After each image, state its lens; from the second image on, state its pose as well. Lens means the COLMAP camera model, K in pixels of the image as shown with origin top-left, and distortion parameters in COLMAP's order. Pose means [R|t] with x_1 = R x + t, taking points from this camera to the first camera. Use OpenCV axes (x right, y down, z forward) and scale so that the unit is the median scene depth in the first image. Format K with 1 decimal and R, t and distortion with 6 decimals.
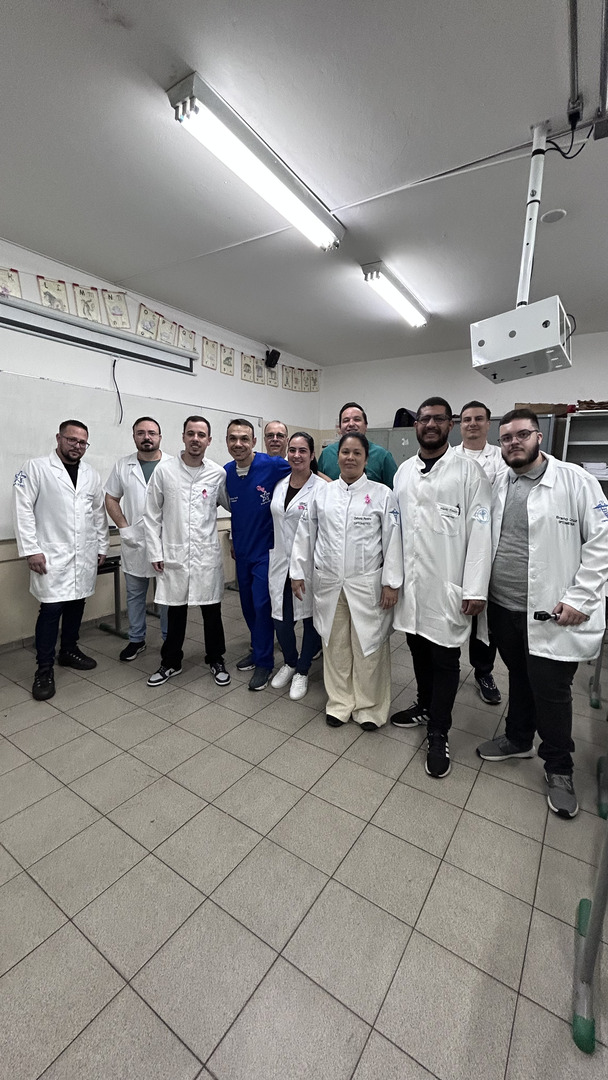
lens RADIAL K [[438.5, 0, 304.0], [0, 438.5, 540.0], [0, 0, 1]] dist [-0.023461, -0.000035]
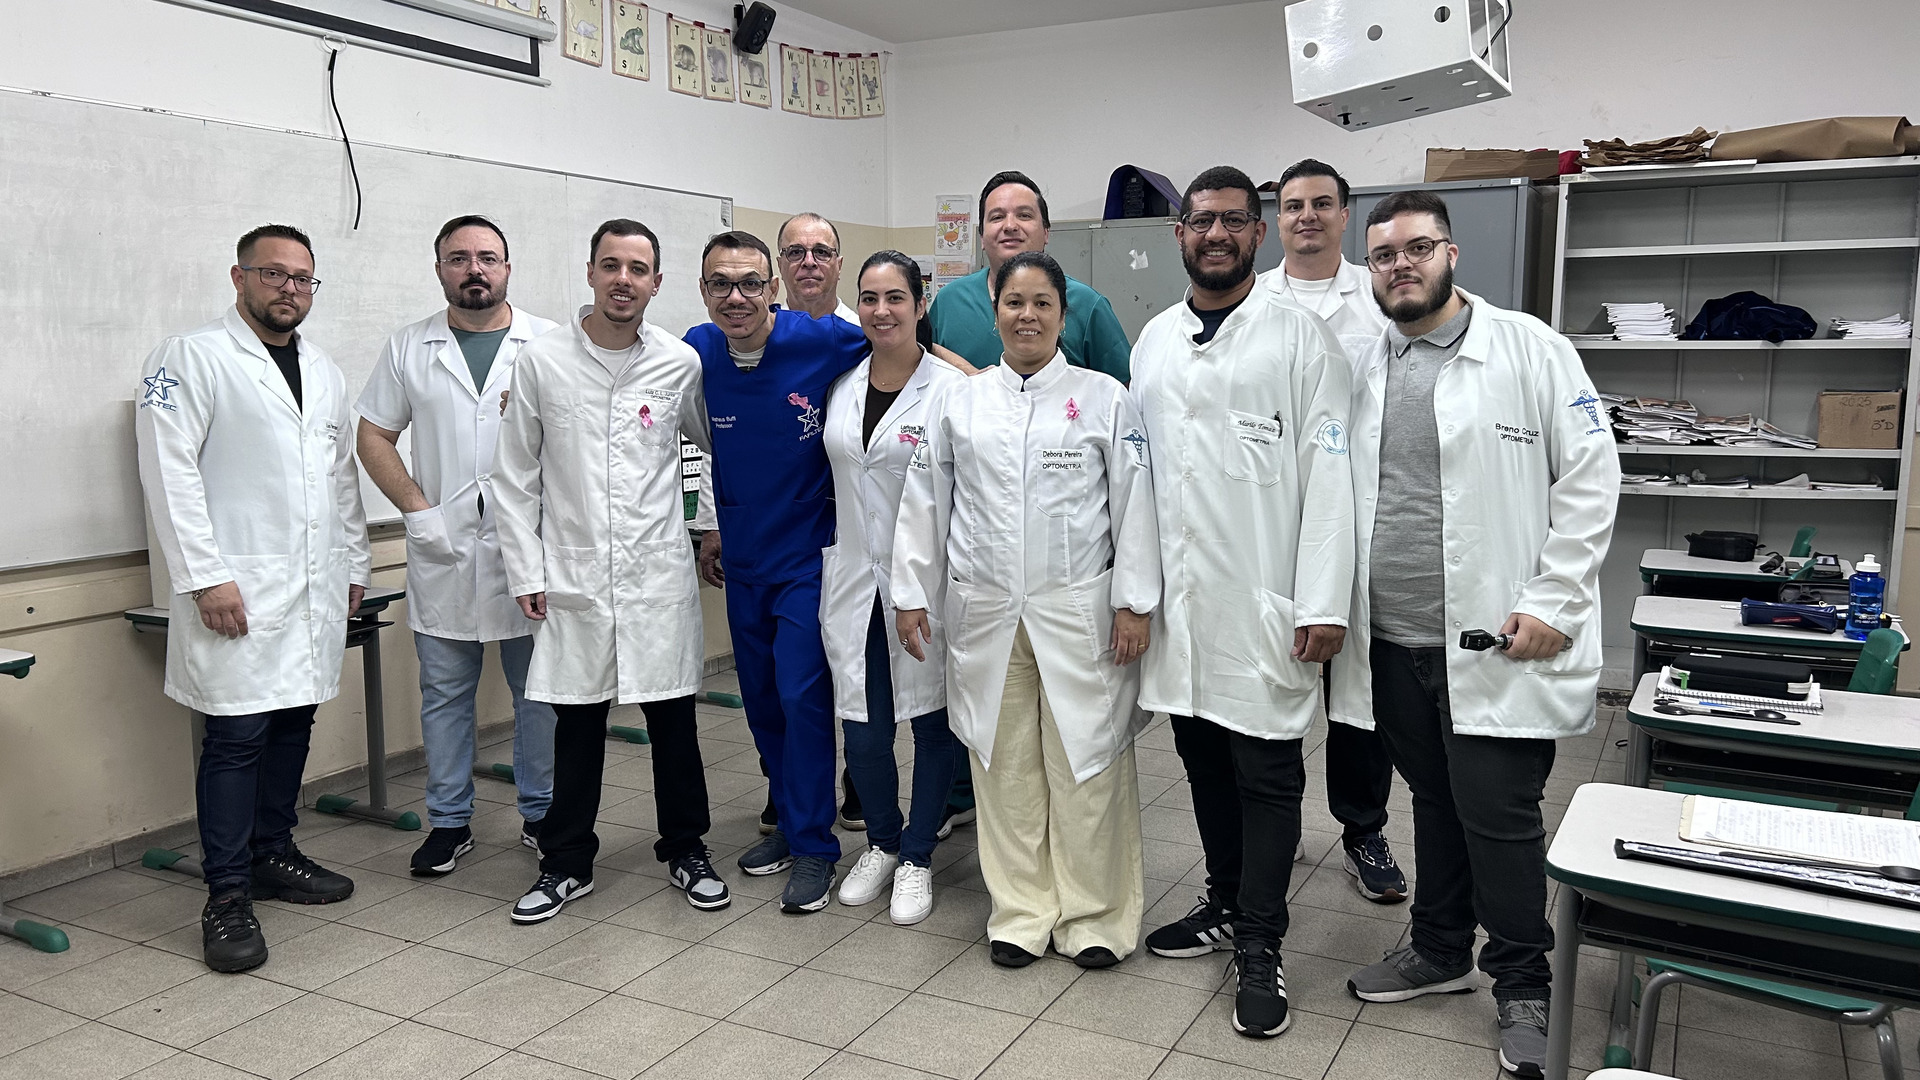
lens RADIAL K [[1445.4, 0, 971.5], [0, 1445.4, 568.2], [0, 0, 1]] dist [0.009265, -0.007611]
pose [[0.992968, -0.045123, 0.109447, -0.094451], [0.045692, 0.998952, -0.002696, 0.050989], [-0.109211, 0.007678, 0.993989, -0.327597]]
